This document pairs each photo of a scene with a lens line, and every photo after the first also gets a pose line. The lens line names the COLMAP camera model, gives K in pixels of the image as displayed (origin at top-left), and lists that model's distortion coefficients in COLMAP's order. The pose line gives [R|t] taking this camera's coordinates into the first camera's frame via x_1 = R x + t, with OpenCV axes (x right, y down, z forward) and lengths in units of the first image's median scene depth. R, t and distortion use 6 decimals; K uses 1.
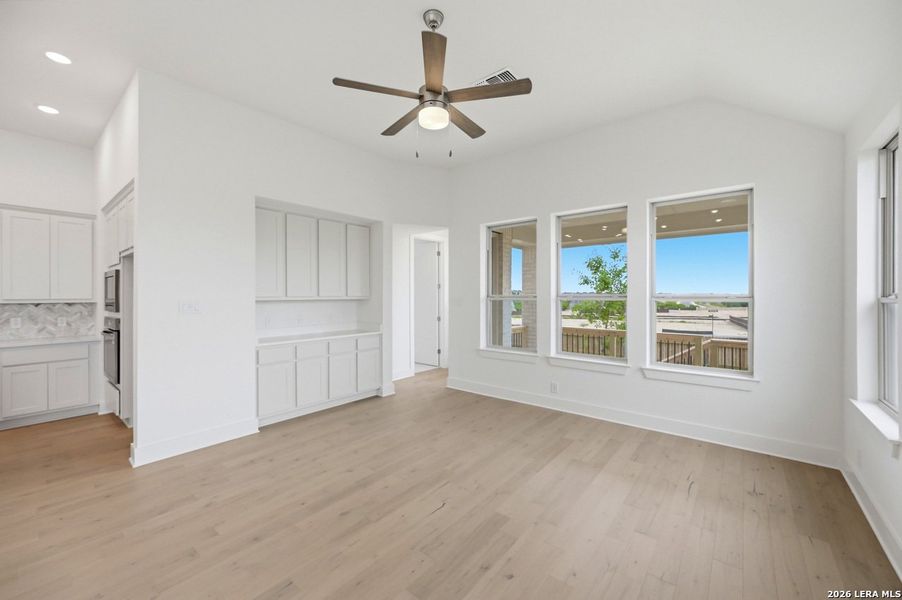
lens RADIAL K [[357.2, 0, 449.5], [0, 357.2, 296.3], [0, 0, 1]] dist [0.000776, -0.000010]
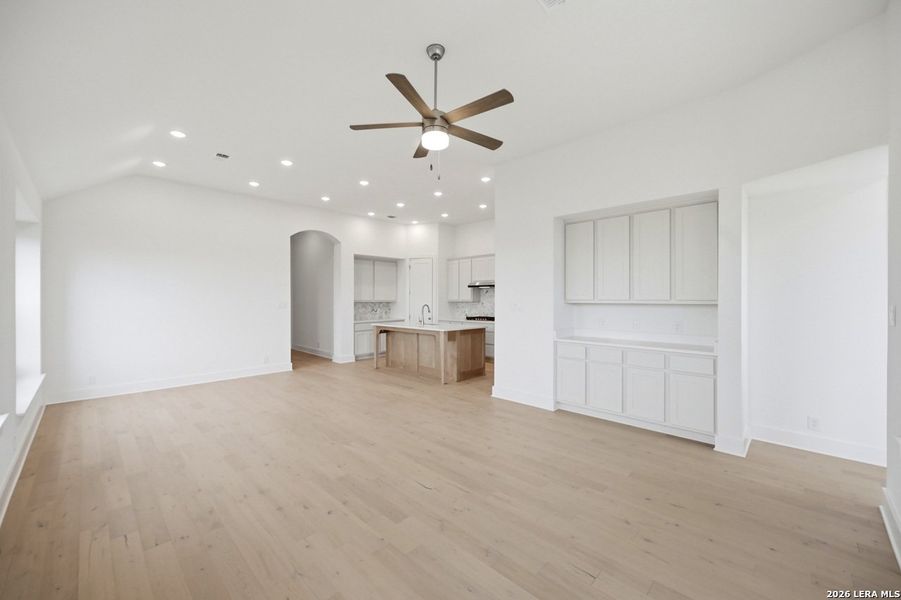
lens RADIAL K [[356.8, 0, 451.8], [0, 356.8, 295.6], [0, 0, 1]] dist [0.000776, -0.000010]
pose [[-0.078741, -0.001633, -0.996894, 0.672168], [-0.002725, 0.999995, -0.001423, -0.008768], [0.996891, 0.002605, -0.078745, 0.717878]]
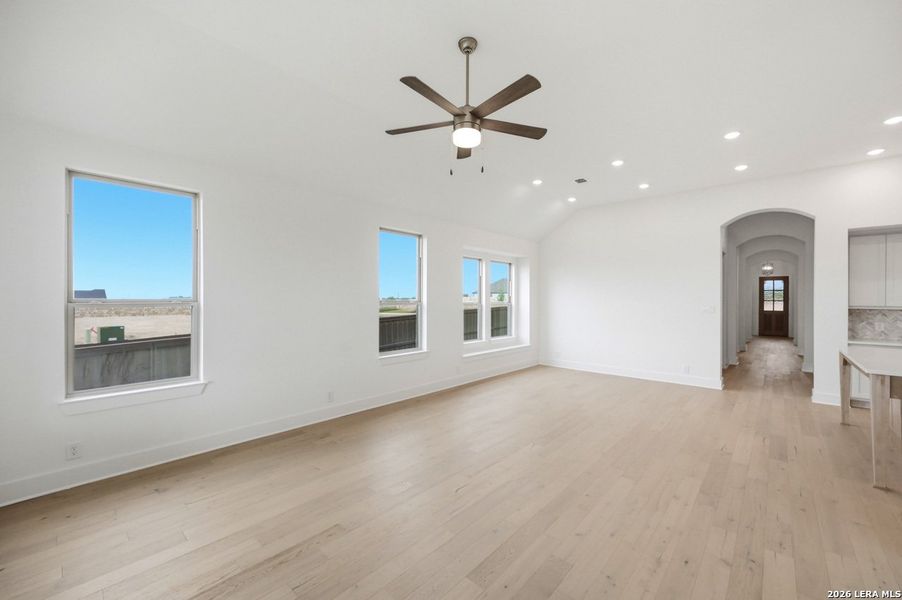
lens RADIAL K [[357.2, 0, 459.1], [0, 357.2, 299.7], [0, 0, 1]] dist [0.000776, -0.000010]
pose [[-0.998193, -0.003852, 0.059961, -0.045712], [-0.003424, 0.999968, 0.007244, -0.008241], [-0.059987, 0.007026, -0.998174, 1.309545]]
